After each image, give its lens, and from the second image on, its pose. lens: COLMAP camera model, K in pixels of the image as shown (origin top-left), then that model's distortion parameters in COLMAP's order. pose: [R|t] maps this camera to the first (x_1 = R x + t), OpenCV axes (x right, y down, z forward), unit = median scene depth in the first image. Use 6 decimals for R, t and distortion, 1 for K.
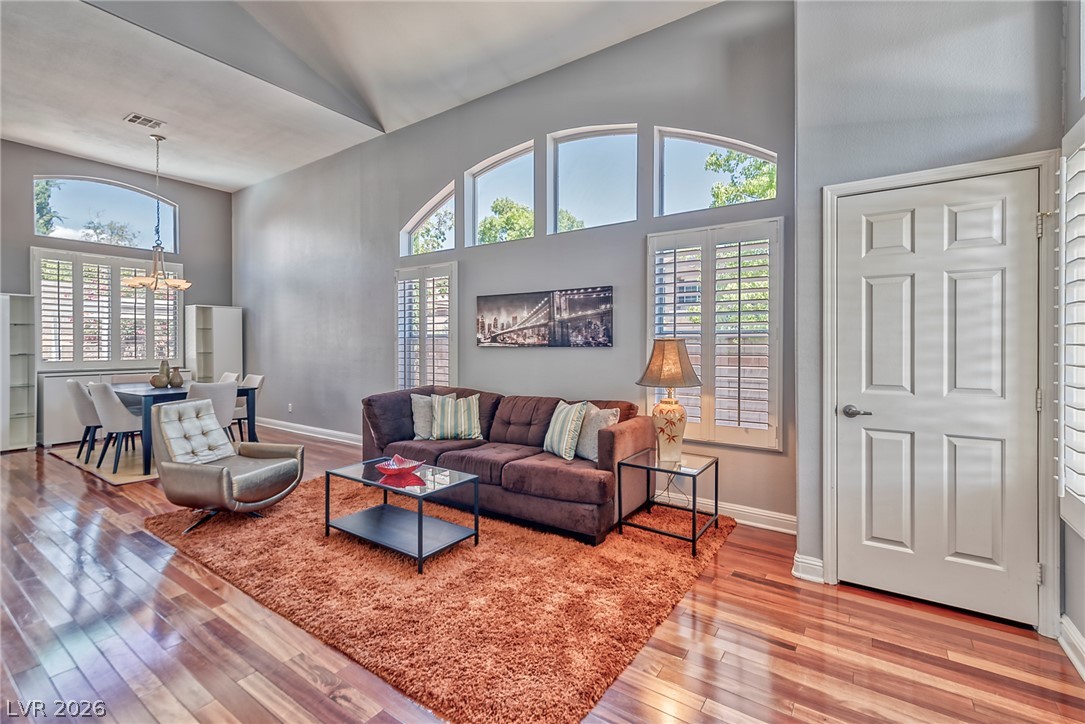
lens RADIAL K [[477.6, 0, 562.5], [0, 477.6, 355.0], [0, 0, 1]] dist [0.002484, 0.001326]
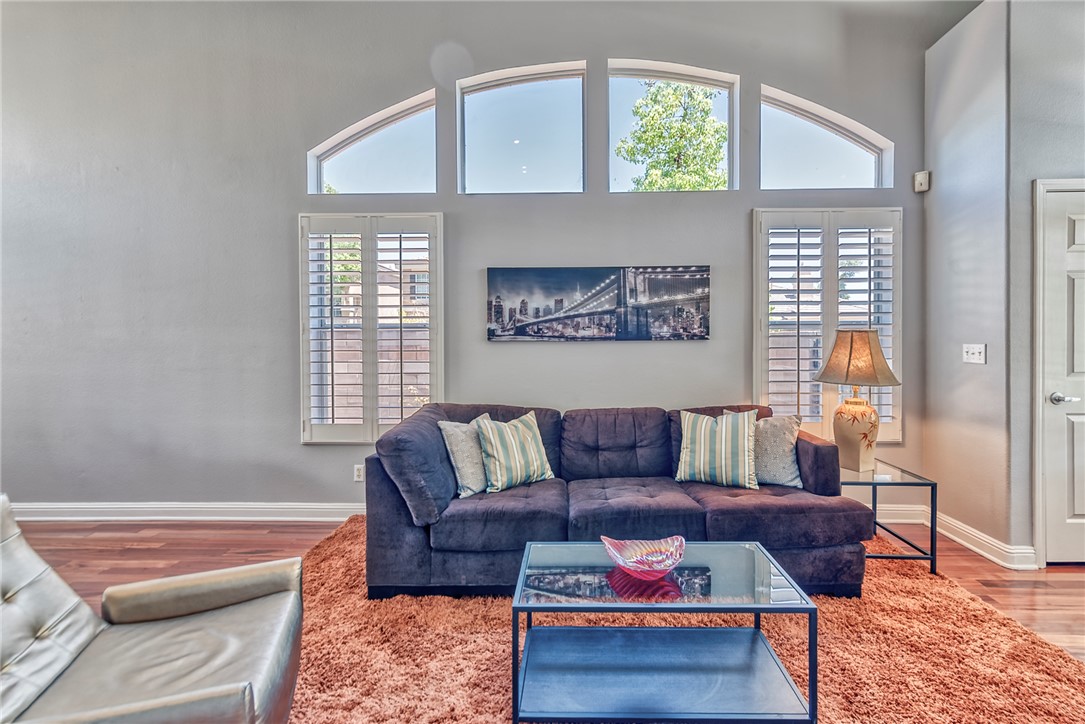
lens RADIAL K [[493.1, 0, 582.7], [0, 493.1, 335.8], [0, 0, 1]] dist [0.008225, -0.001069]
pose [[0.837734, -0.009368, 0.545999, -0.512215], [0.019679, 0.999721, -0.013041, -0.015862], [-0.545725, 0.021670, 0.837684, 0.384889]]
